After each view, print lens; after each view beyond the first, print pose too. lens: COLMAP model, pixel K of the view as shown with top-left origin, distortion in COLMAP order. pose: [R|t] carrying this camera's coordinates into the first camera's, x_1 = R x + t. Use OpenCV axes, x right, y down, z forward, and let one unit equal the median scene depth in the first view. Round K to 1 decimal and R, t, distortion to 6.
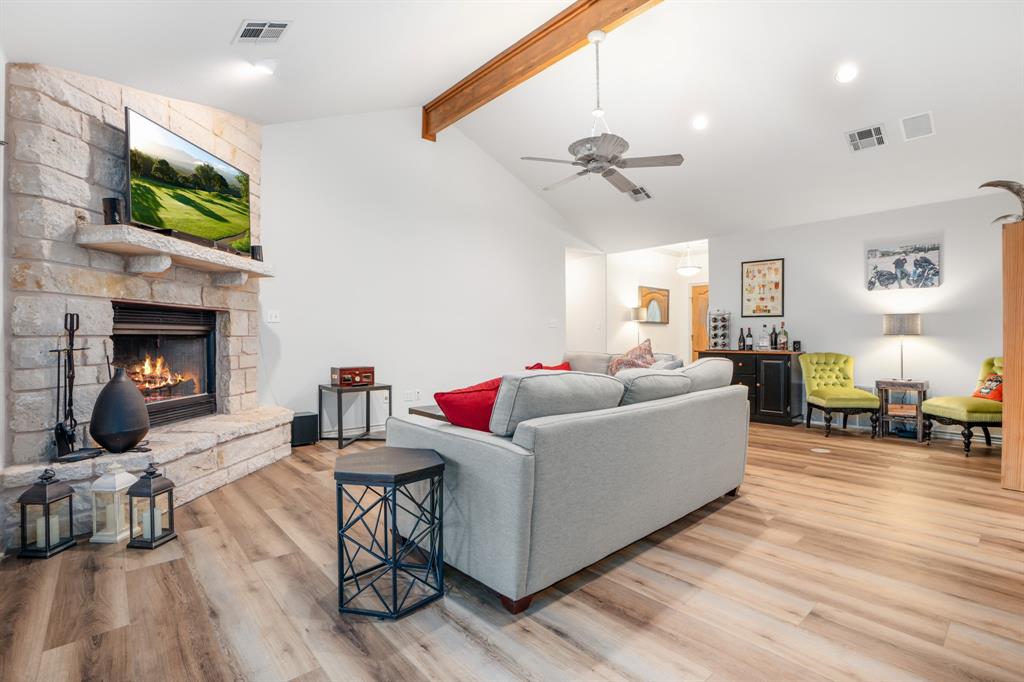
lens RADIAL K [[488.7, 0, 512.0], [0, 488.7, 341.0], [0, 0, 1]] dist [-0.000416, 0.000118]
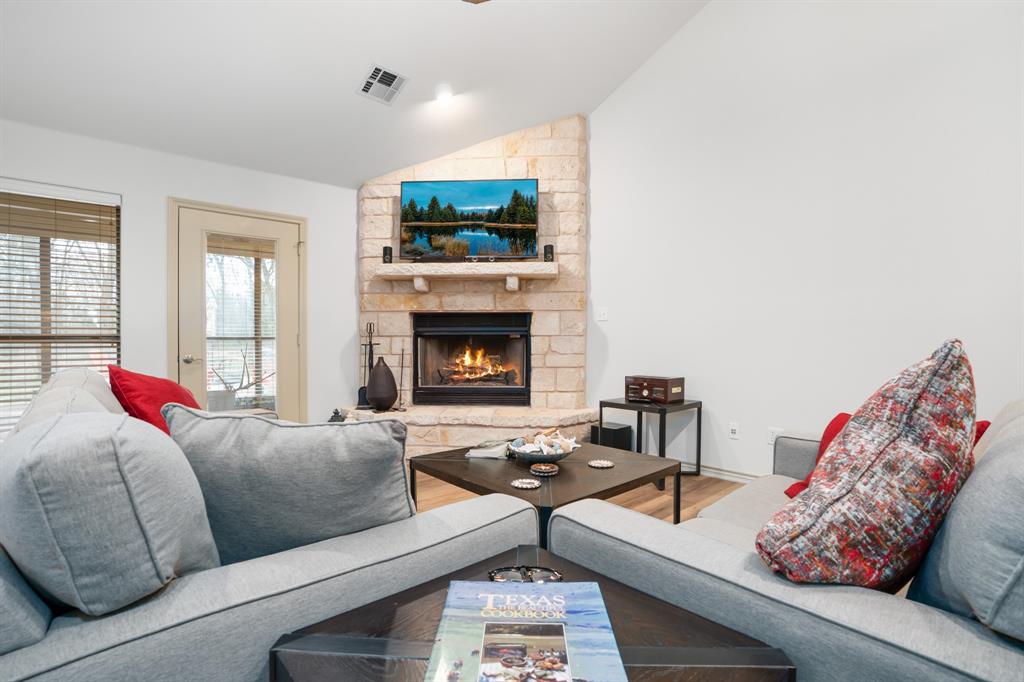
lens RADIAL K [[488.7, 0, 512.0], [0, 488.7, 341.0], [0, 0, 1]] dist [-0.000416, 0.000118]
pose [[0.007639, 0.008895, -0.999931, 0.565622], [-0.005511, 0.999946, 0.008853, -0.008274], [0.999956, 0.005443, 0.007688, 1.069938]]
